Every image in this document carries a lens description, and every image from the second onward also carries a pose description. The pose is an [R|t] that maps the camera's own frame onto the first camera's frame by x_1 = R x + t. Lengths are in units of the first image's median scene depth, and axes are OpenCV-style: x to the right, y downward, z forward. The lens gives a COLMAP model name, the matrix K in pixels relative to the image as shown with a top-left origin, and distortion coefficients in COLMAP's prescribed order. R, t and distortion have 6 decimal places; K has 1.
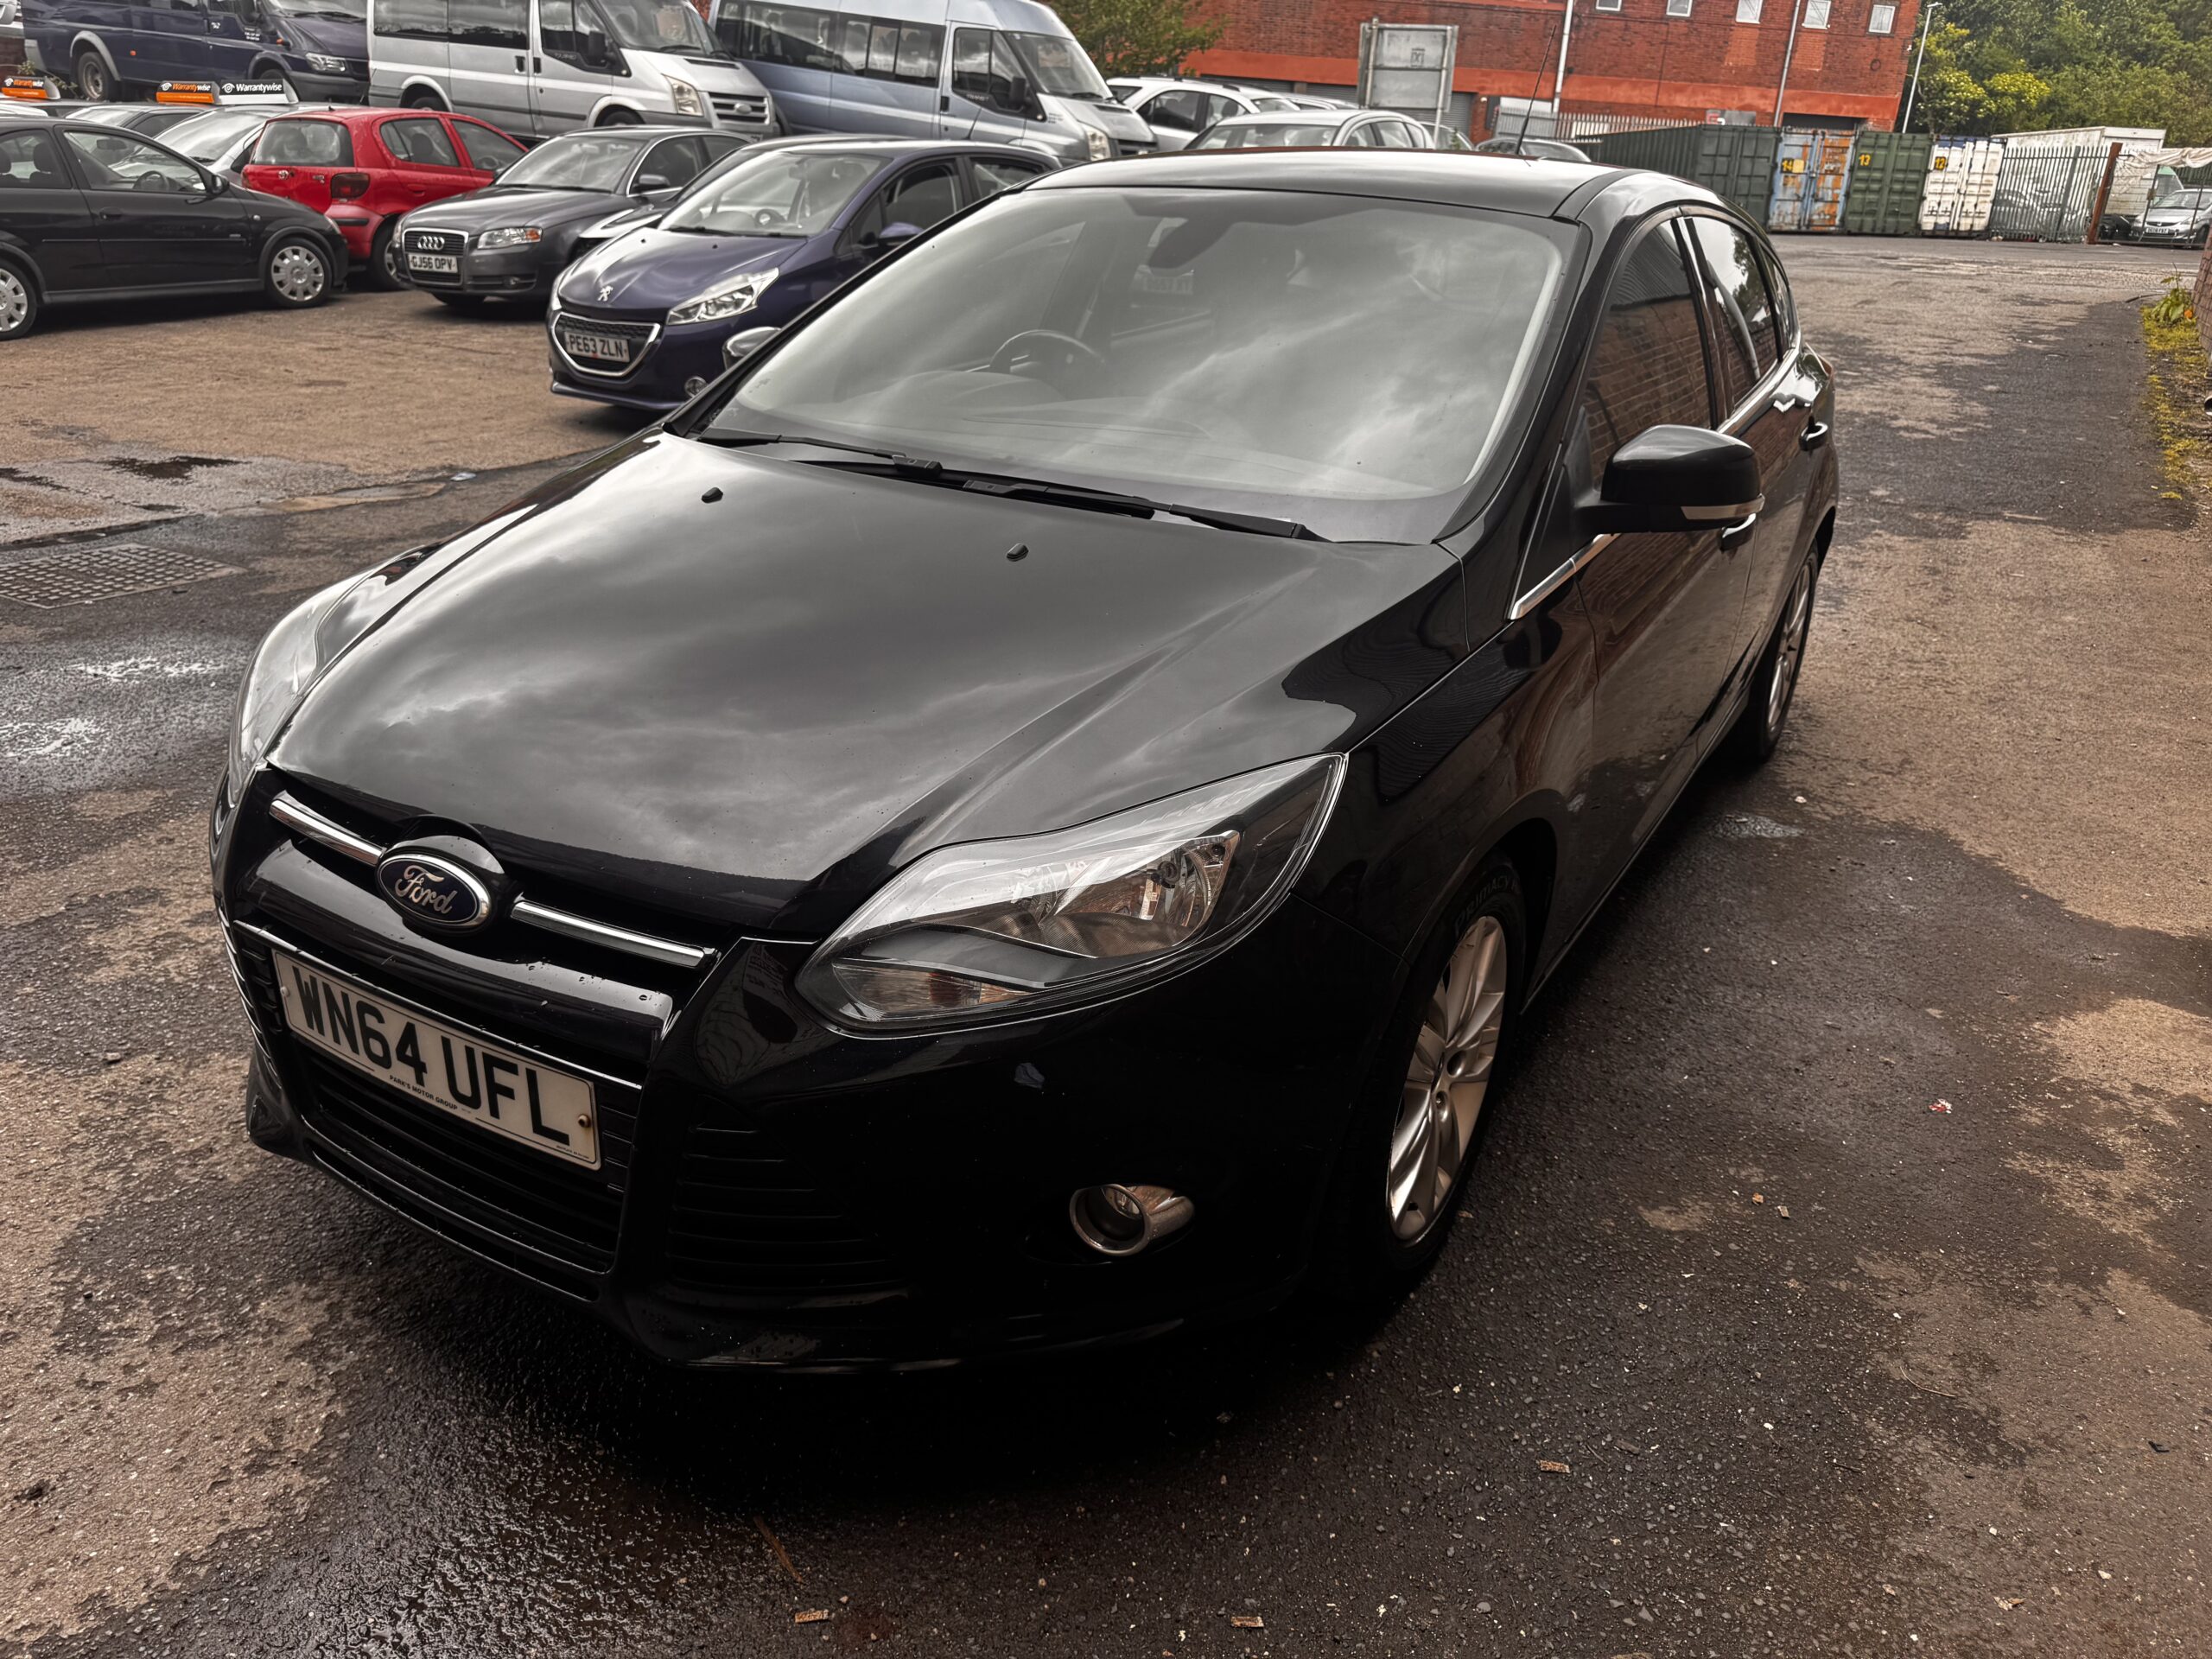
lens RADIAL K [[1532.0, 0, 1101.1], [0, 1532.0, 837.7], [0, 0, 1]] dist [0.017595, -0.020355]
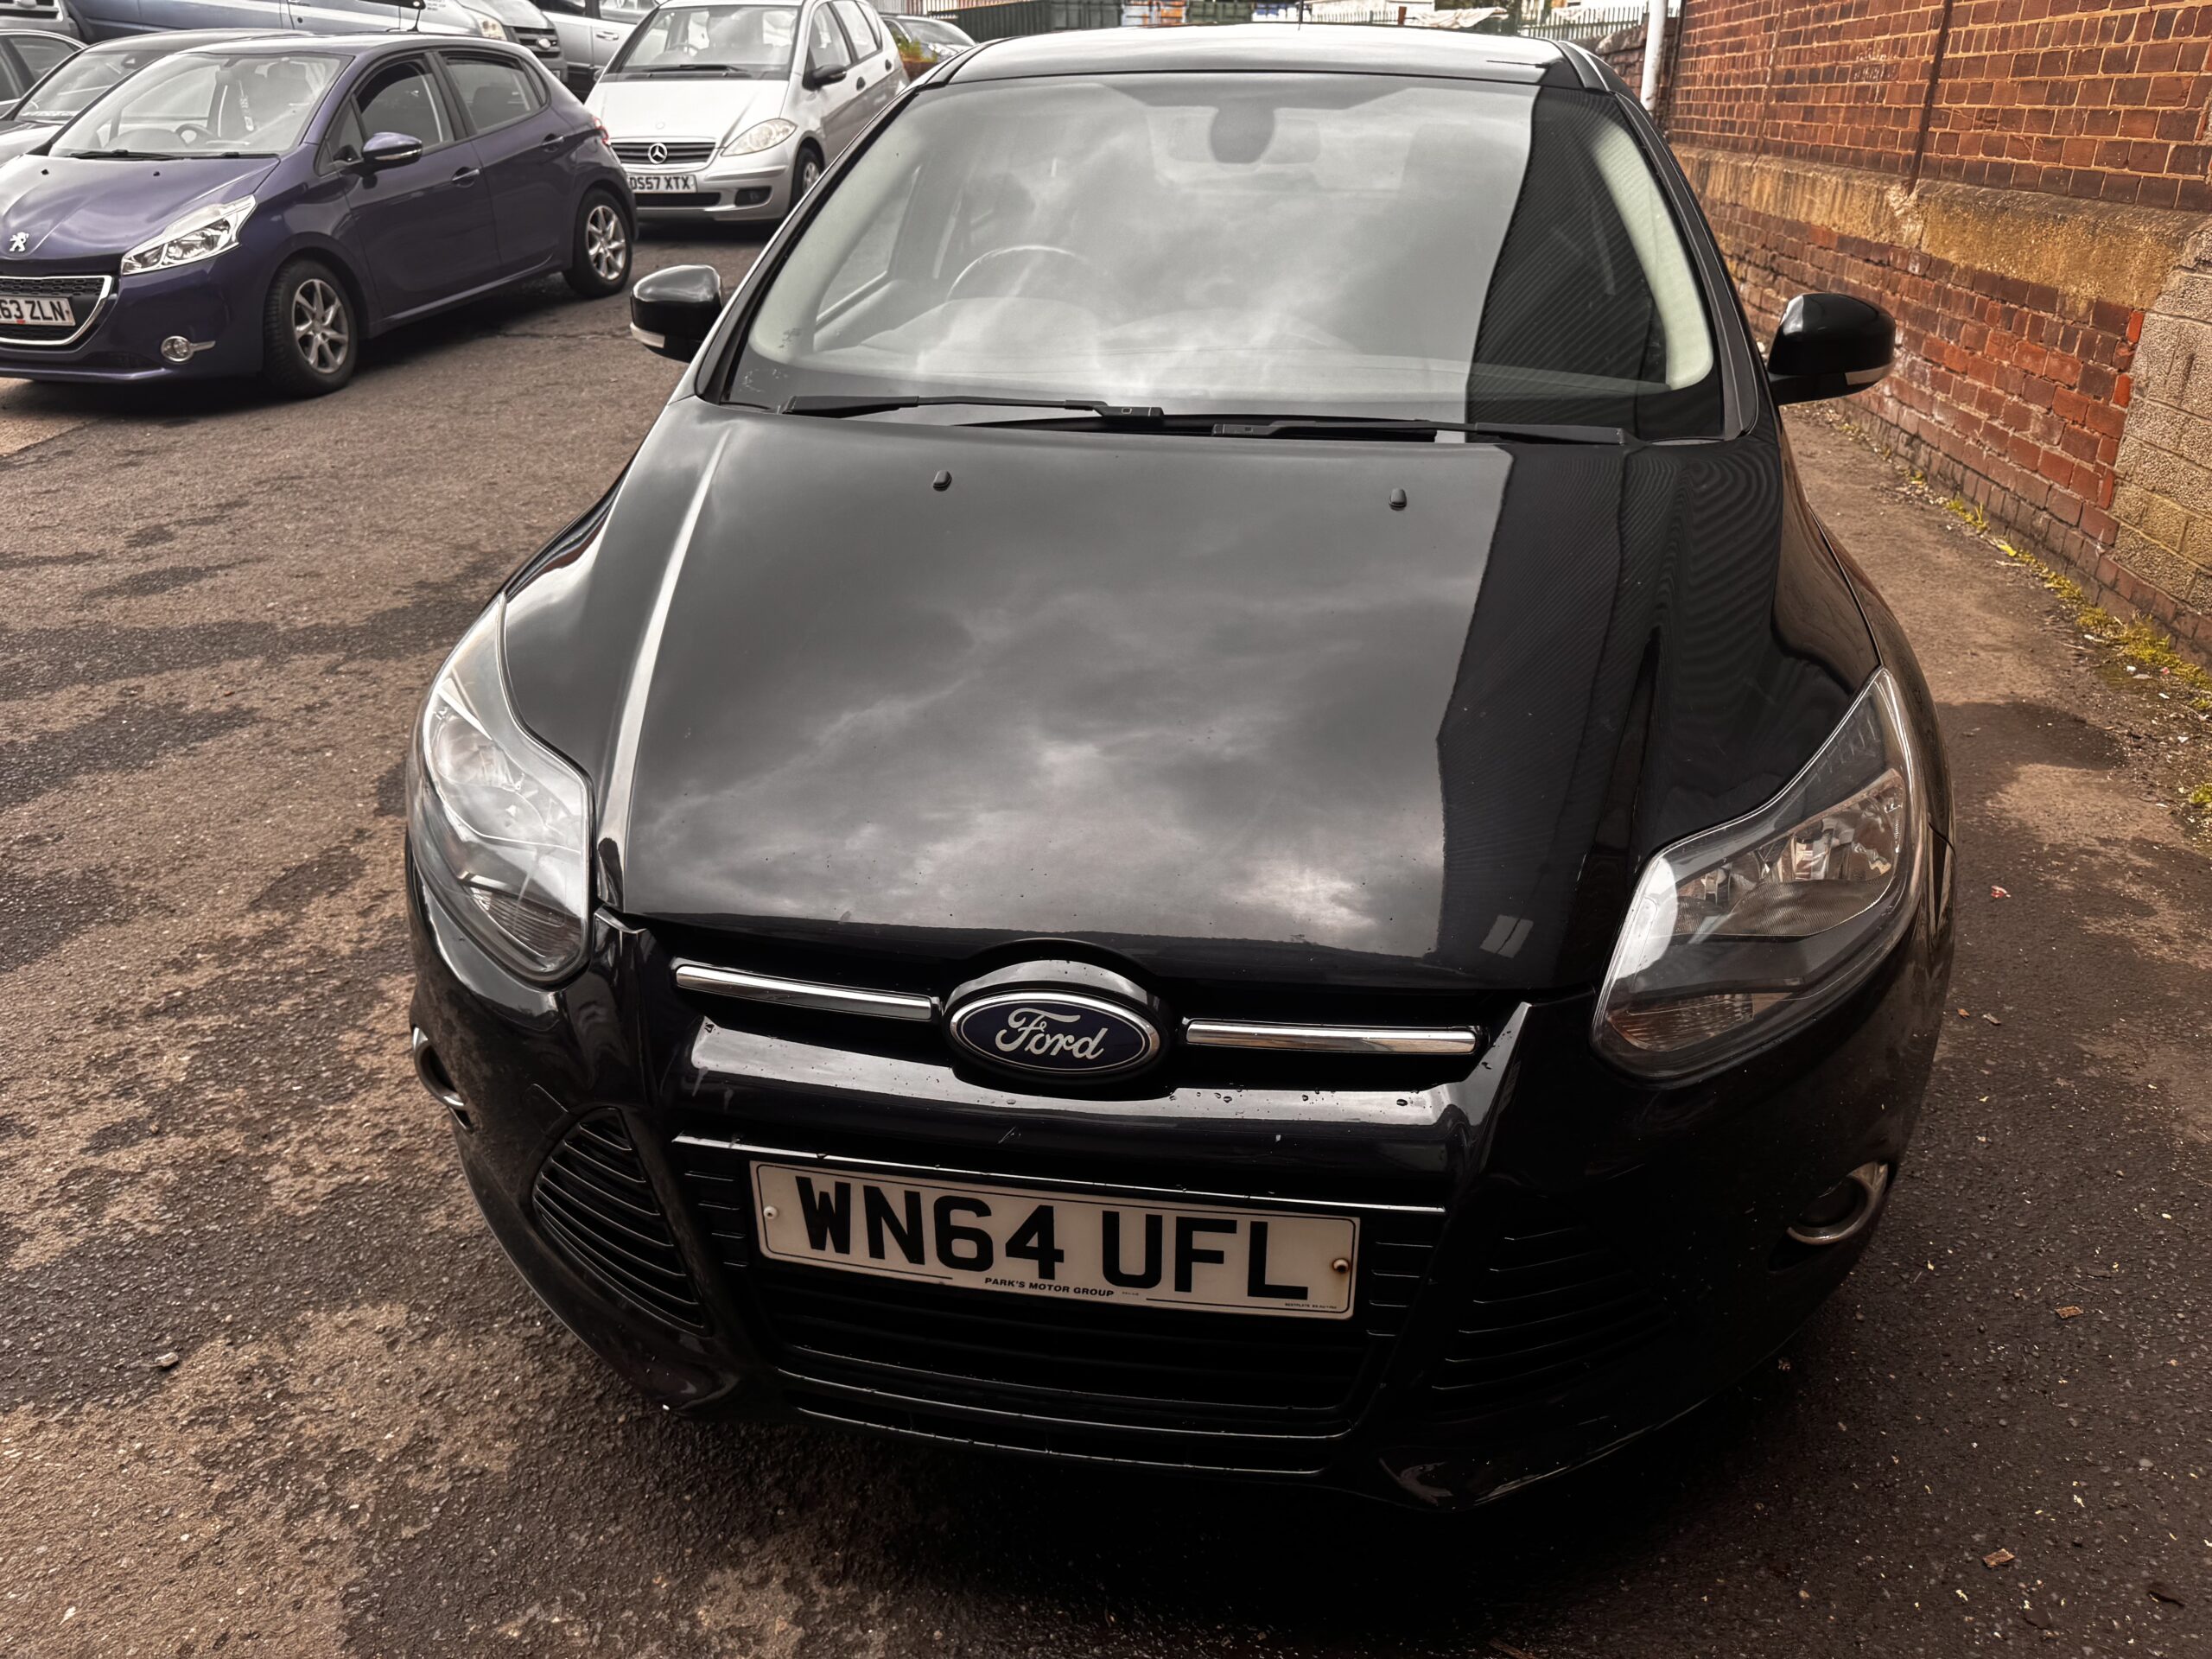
lens RADIAL K [[1554.6, 0, 1105.1], [0, 1554.6, 817.2], [0, 0, 1]] dist [0.005642, -0.006825]
pose [[0.924220, -0.194298, 0.328733, -0.465358], [0.178593, 0.980856, 0.077629, -0.092090], [-0.337523, -0.013037, 0.941227, 0.185841]]
